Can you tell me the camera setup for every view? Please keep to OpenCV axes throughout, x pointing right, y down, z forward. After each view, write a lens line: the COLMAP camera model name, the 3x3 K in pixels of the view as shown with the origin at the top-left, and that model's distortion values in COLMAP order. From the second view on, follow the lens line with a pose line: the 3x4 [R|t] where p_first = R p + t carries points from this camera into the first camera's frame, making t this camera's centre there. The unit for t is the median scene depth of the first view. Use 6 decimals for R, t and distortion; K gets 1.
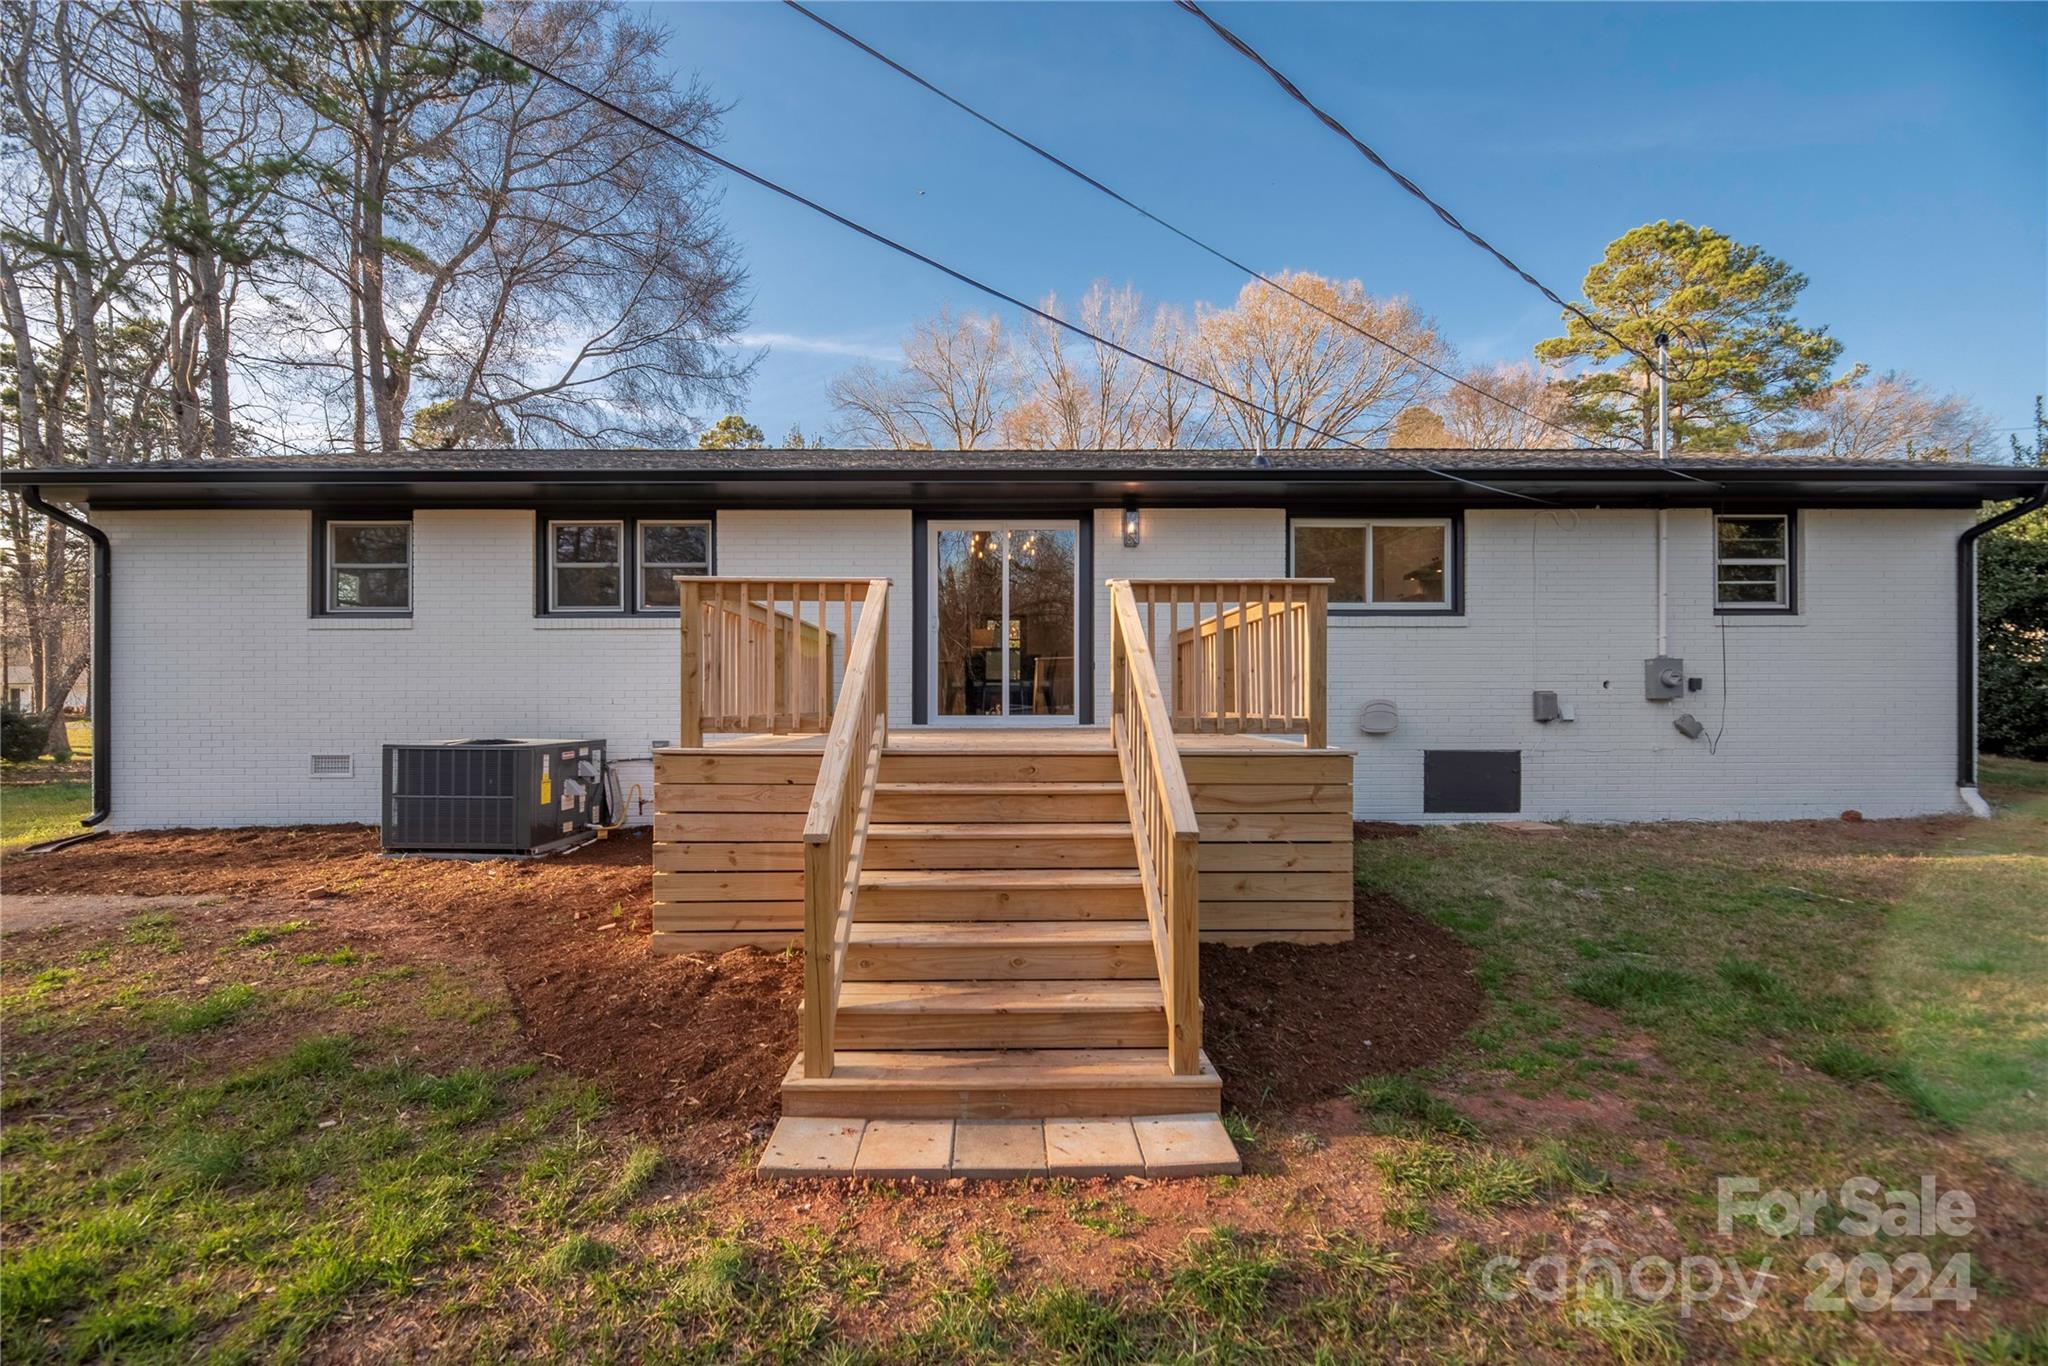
lens RADIAL K [[852.8, 0, 1013.8], [0, 852.8, 698.7], [0, 0, 1]] dist [-0.000588, -0.000081]
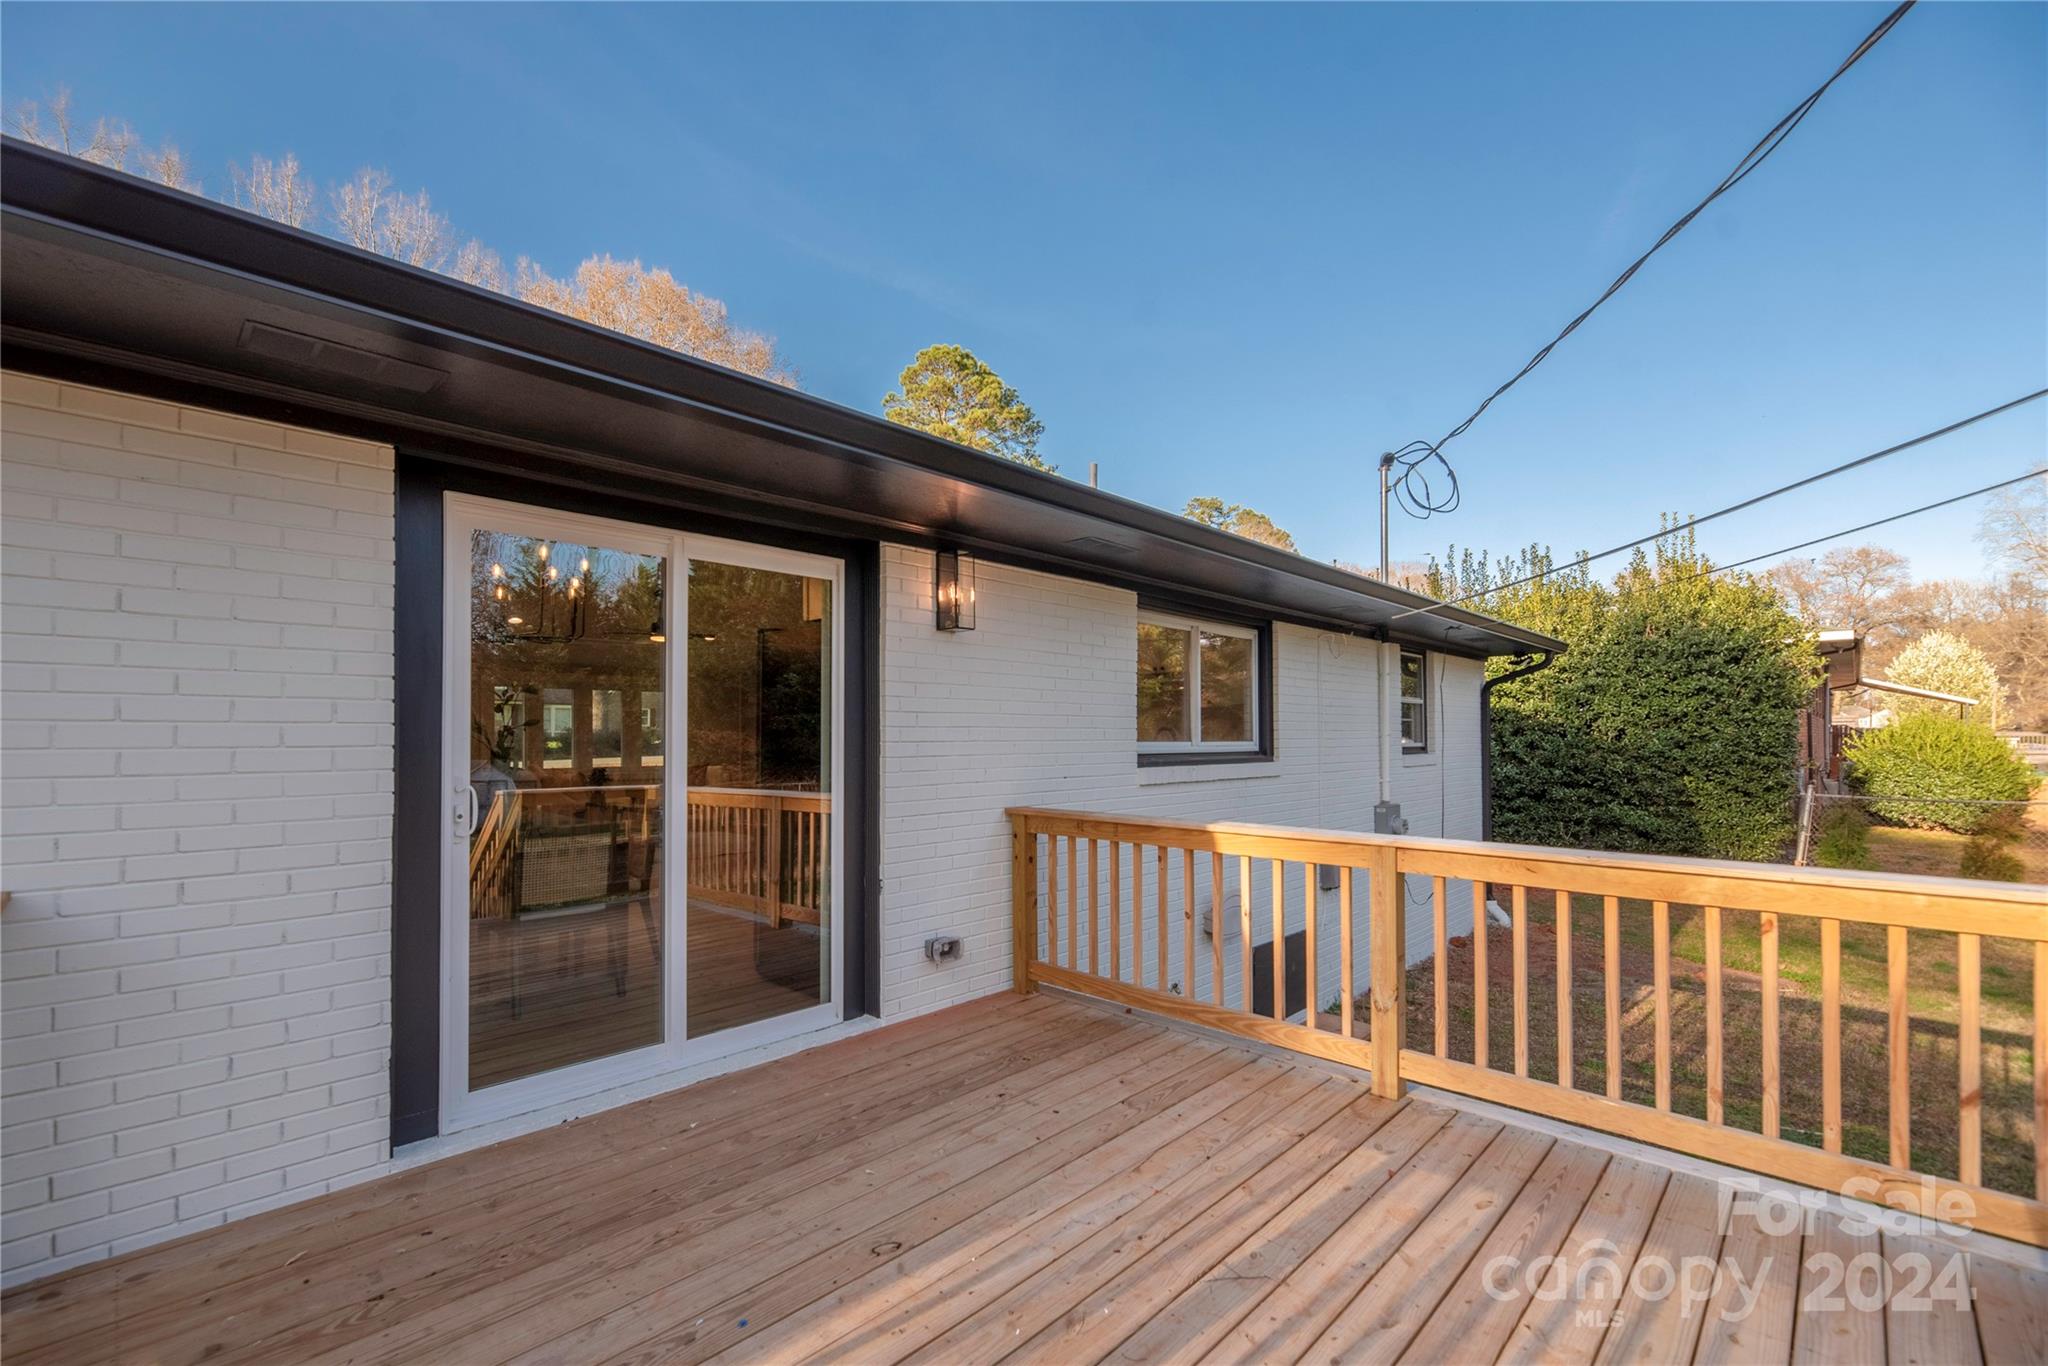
lens RADIAL K [[859.1, 0, 1024.3], [0, 859.1, 728.7], [0, 0, 1]] dist [-0.000250, -0.000156]
pose [[0.697344, 0.007015, 0.716702, -0.178606], [-0.002548, 0.999970, -0.007308, -0.117943], [-0.716732, 0.003270, 0.697341, 0.616869]]
